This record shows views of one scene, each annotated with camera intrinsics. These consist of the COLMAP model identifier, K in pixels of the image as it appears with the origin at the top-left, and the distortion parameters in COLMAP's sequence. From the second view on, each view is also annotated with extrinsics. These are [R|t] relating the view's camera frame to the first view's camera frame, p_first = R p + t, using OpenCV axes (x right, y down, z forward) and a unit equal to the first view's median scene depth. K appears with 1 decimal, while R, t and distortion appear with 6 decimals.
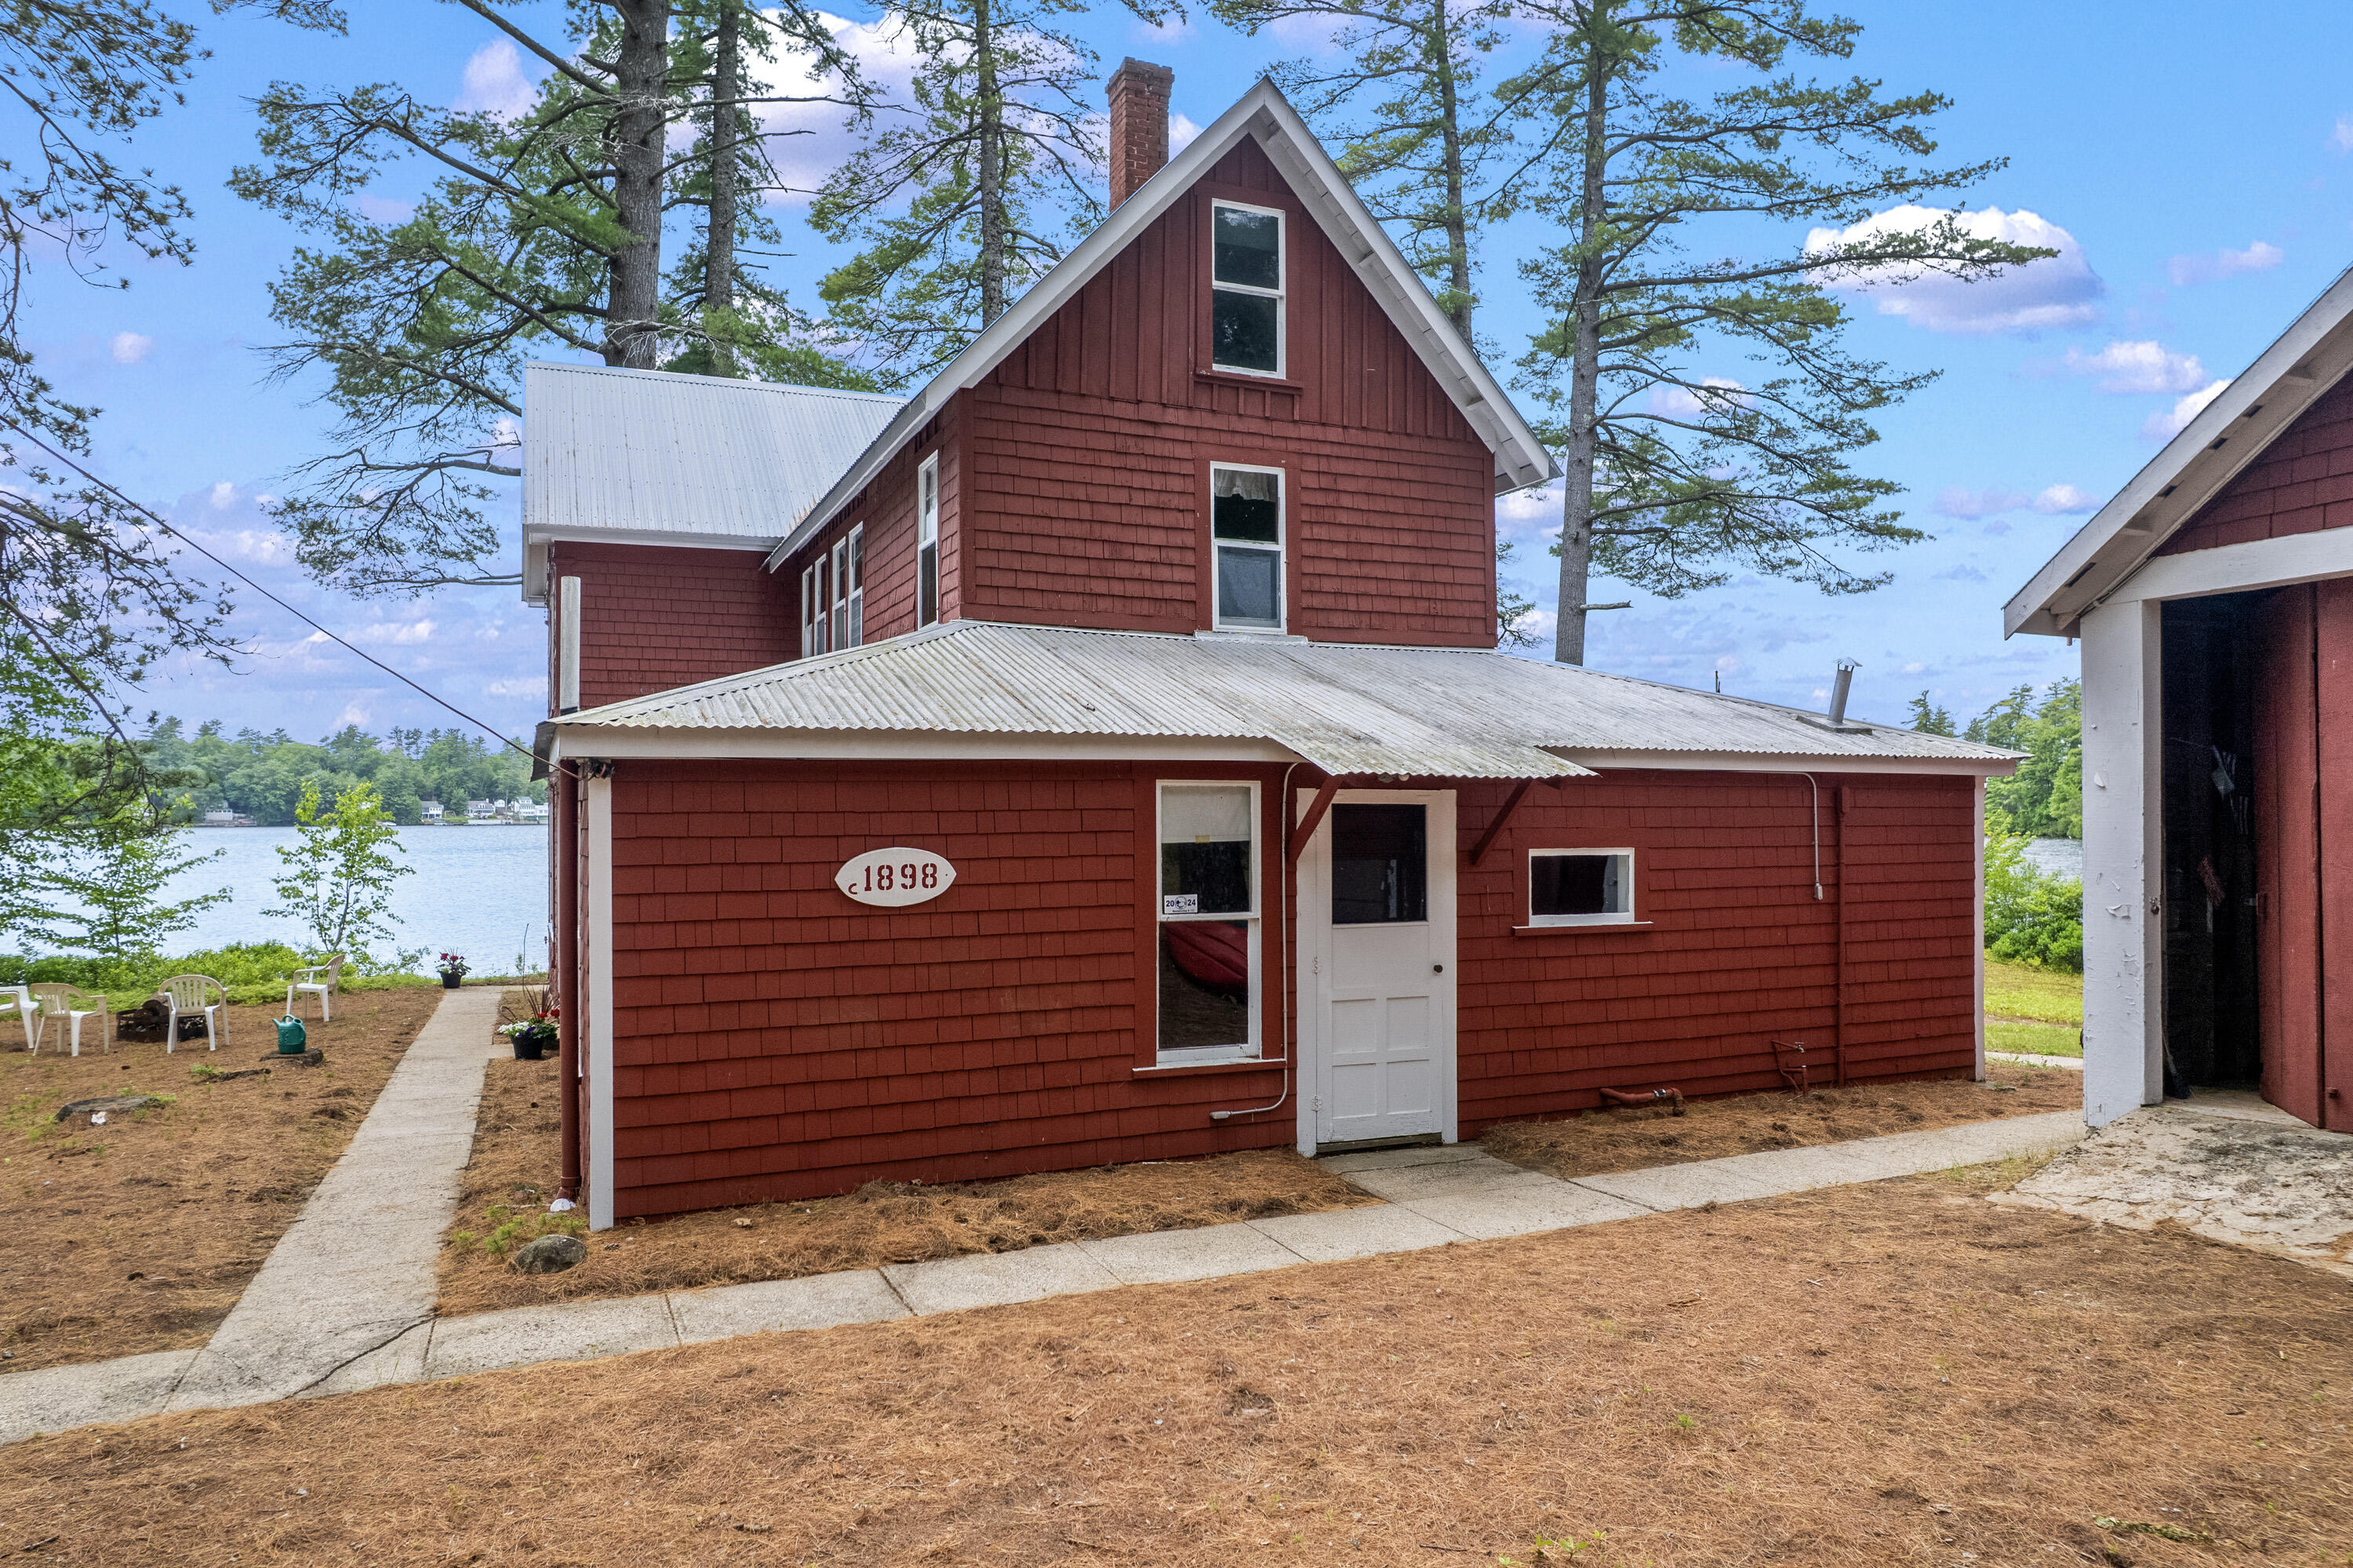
lens RADIAL K [[1532.3, 0, 1181.2], [0, 1532.3, 792.3], [0, 0, 1]] dist [-0.075420, 0.069811]
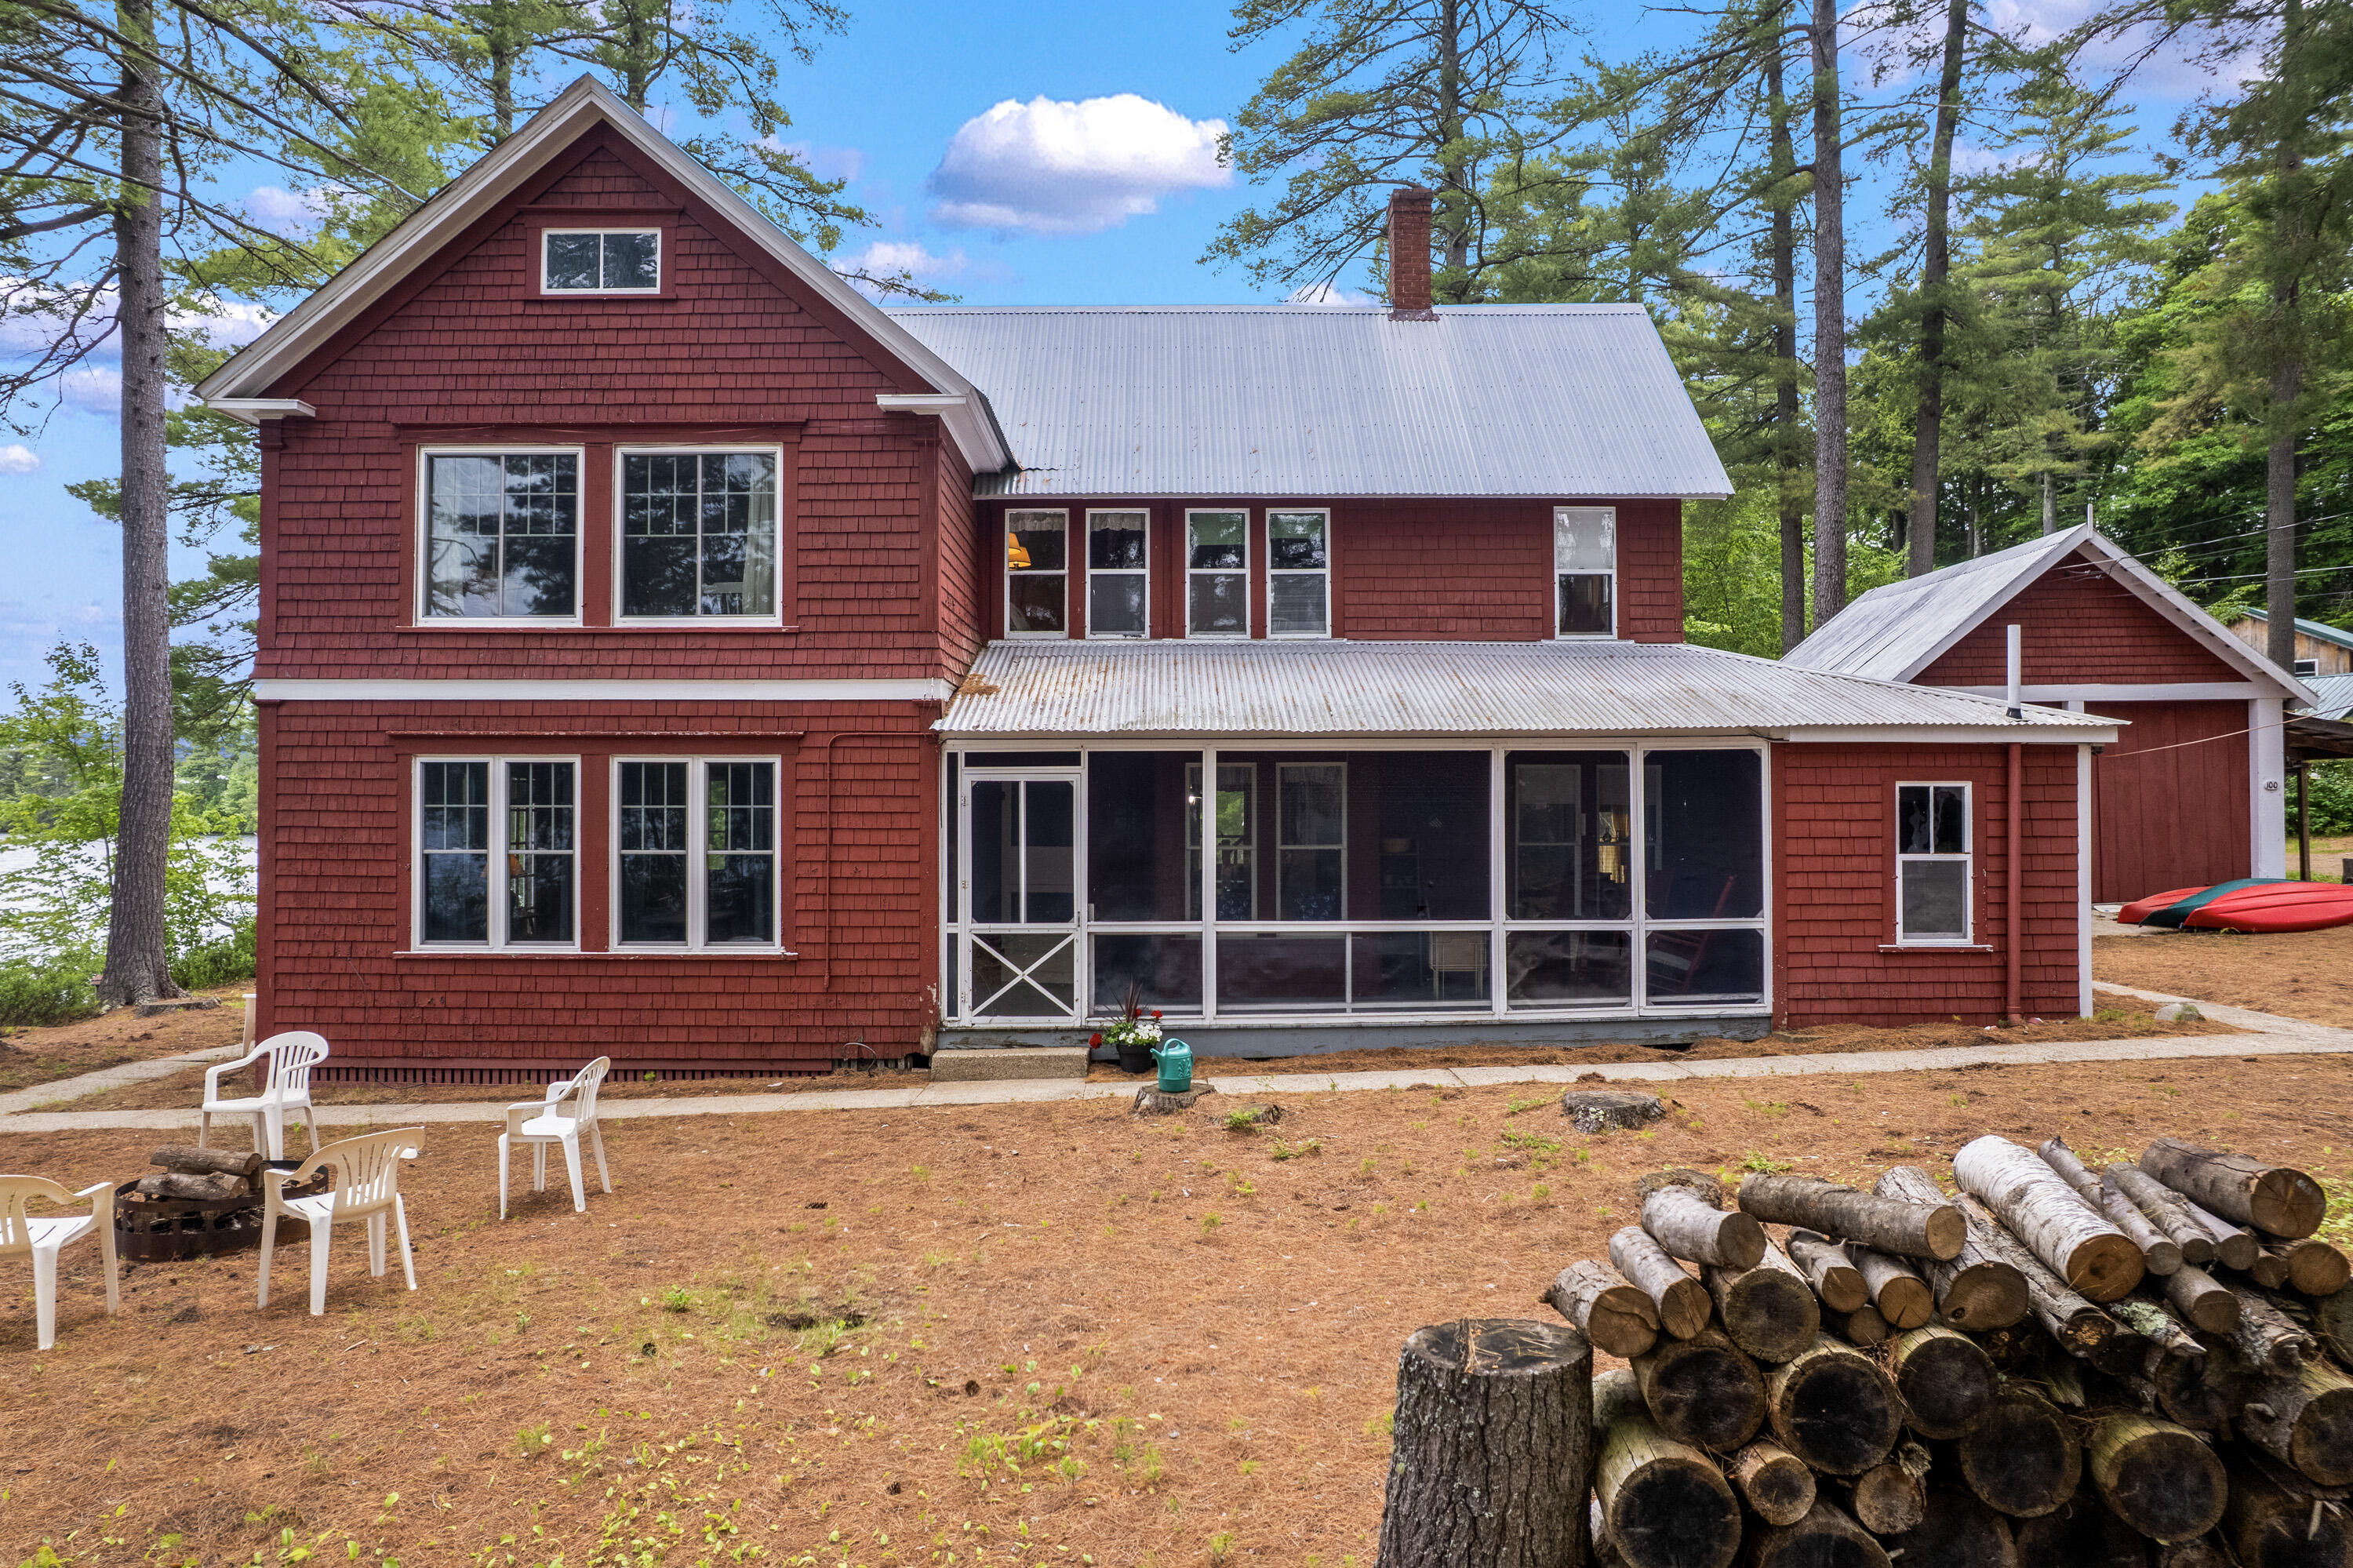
lens RADIAL K [[1500.7, 0, 1195.9], [0, 1500.7, 788.8], [0, 0, 1]] dist [-0.075326, 0.064480]
pose [[0.391443, 0.015135, 0.920078, -0.596530], [-0.014057, 0.999846, -0.010467, 0.015635], [-0.920095, -0.008837, 0.391596, 0.336962]]
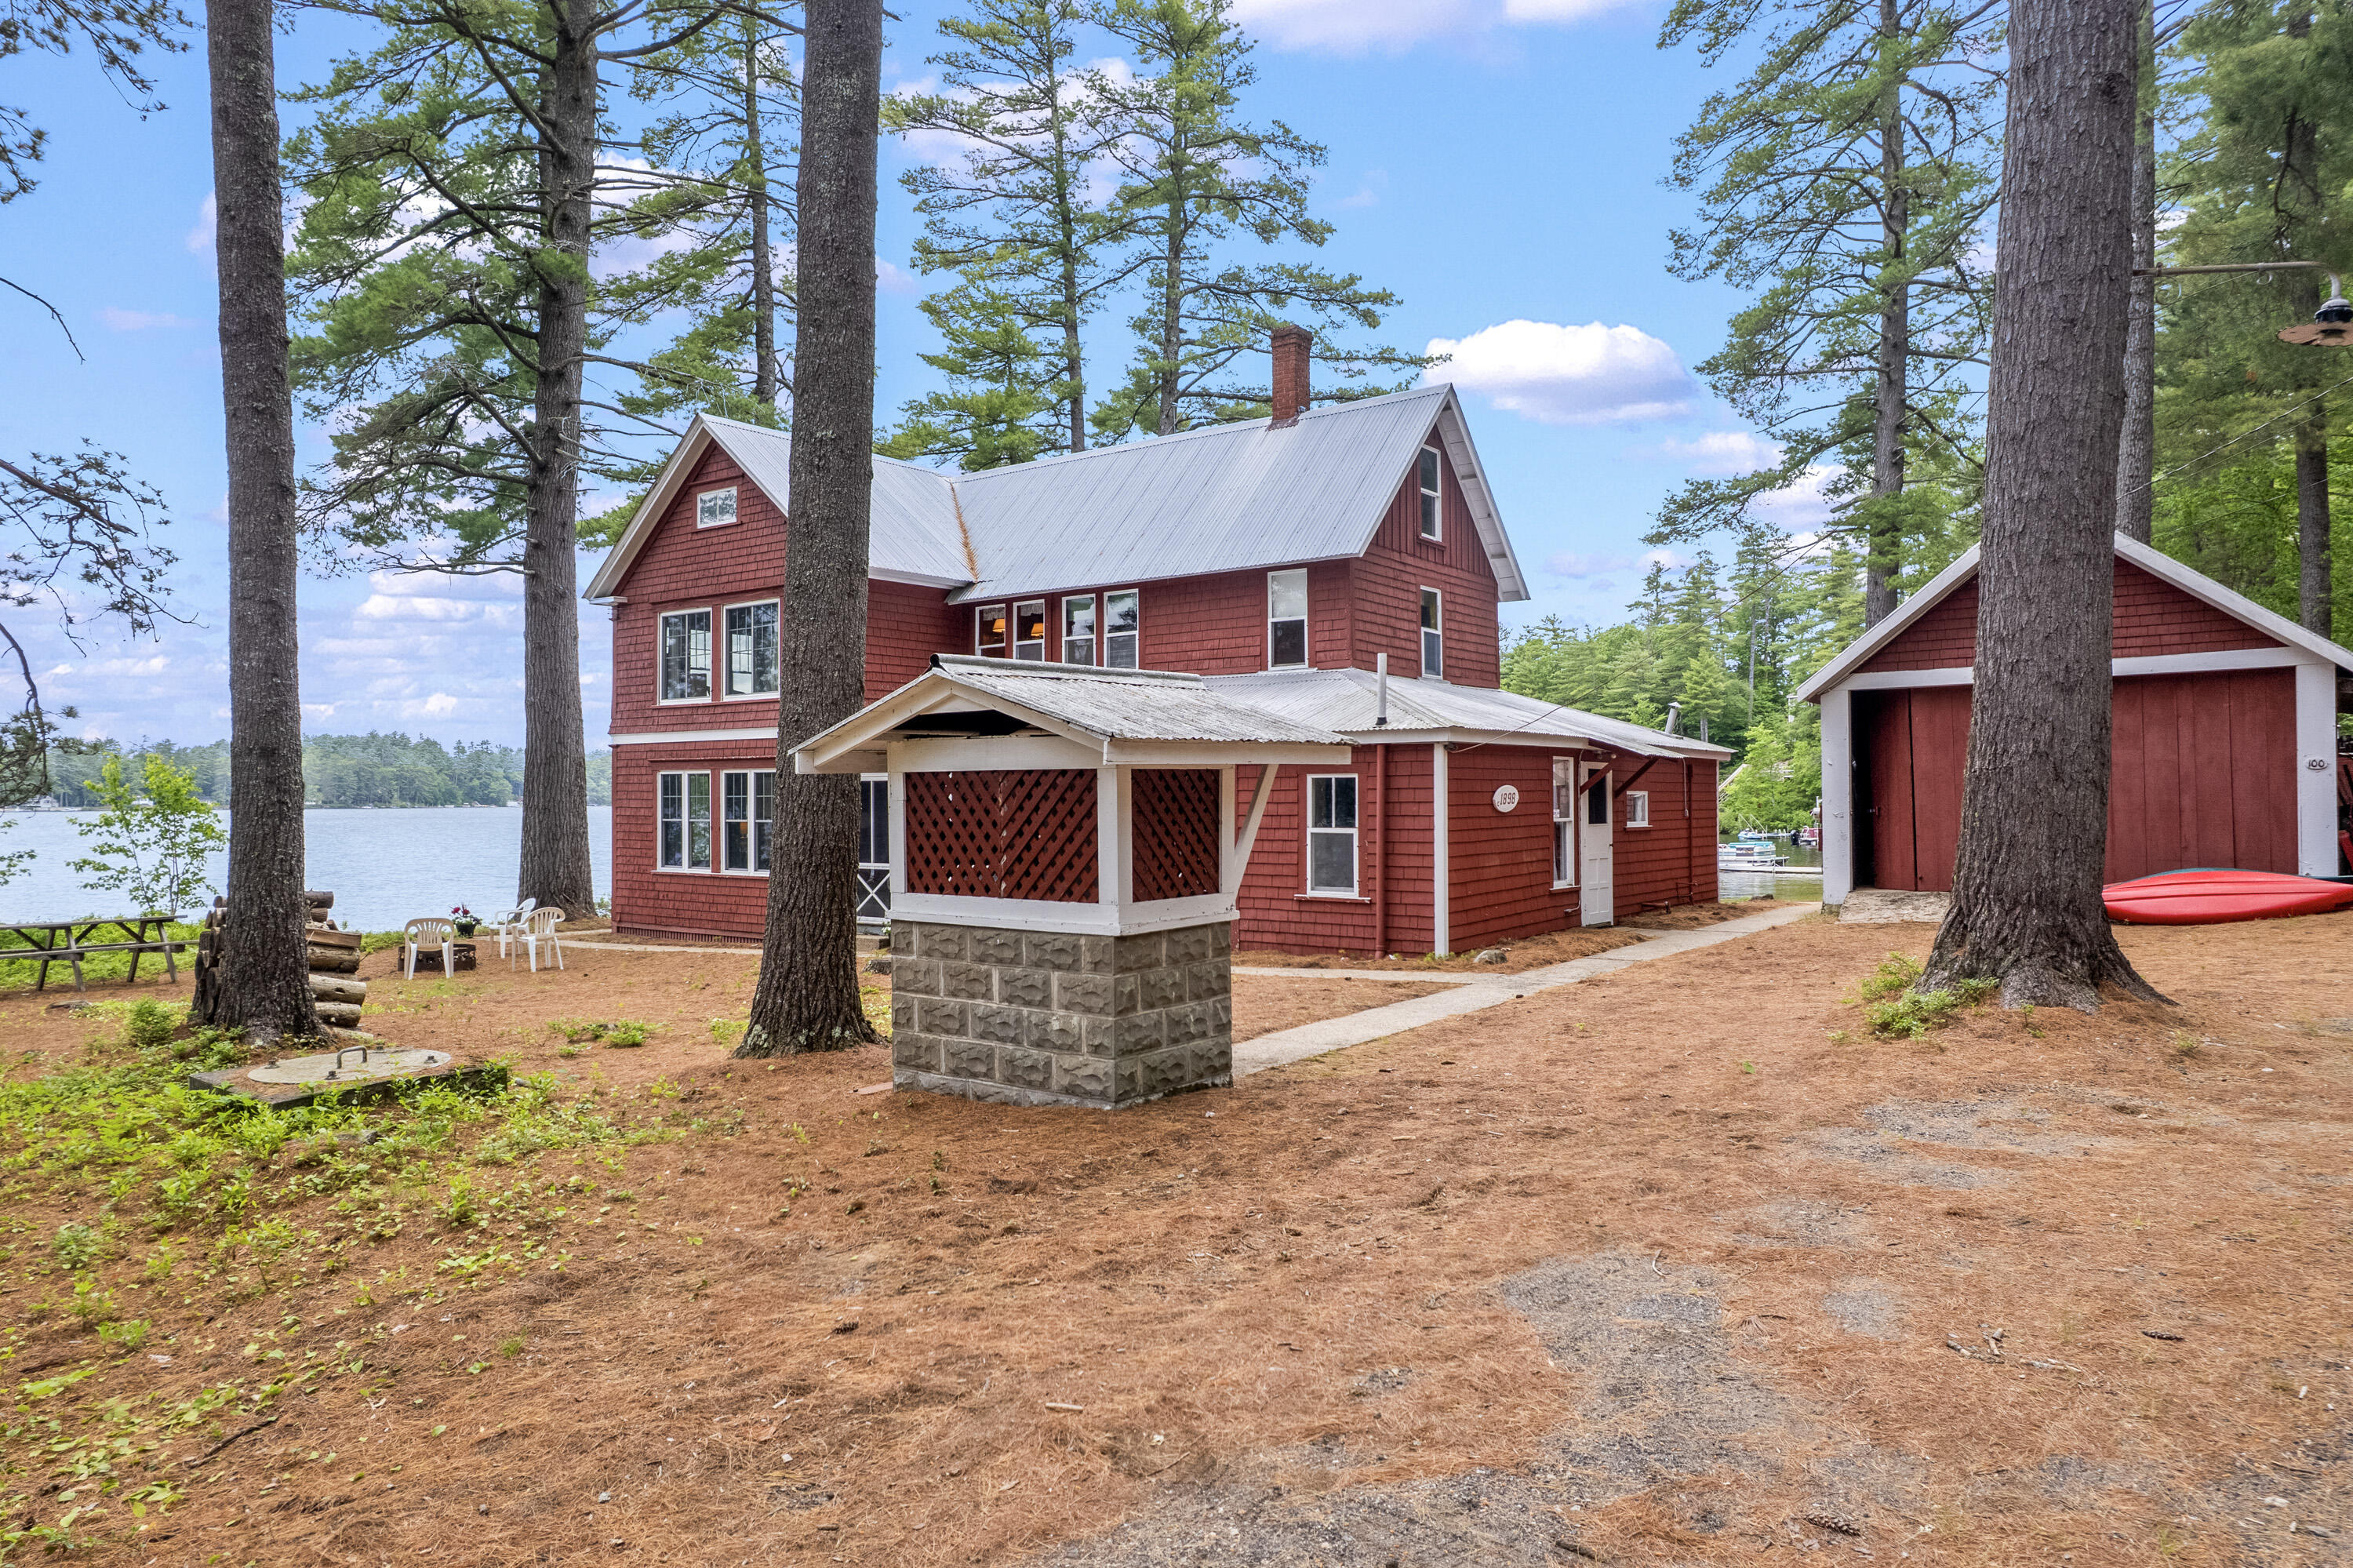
lens RADIAL K [[1500.7, 0, 1195.9], [0, 1500.7, 788.8], [0, 0, 1]] dist [-0.075326, 0.064480]
pose [[0.865289, 0.004136, 0.501256, -0.452170], [-0.006258, 0.999977, 0.002552, 0.010709], [-0.501234, -0.005346, 0.865295, -0.174924]]
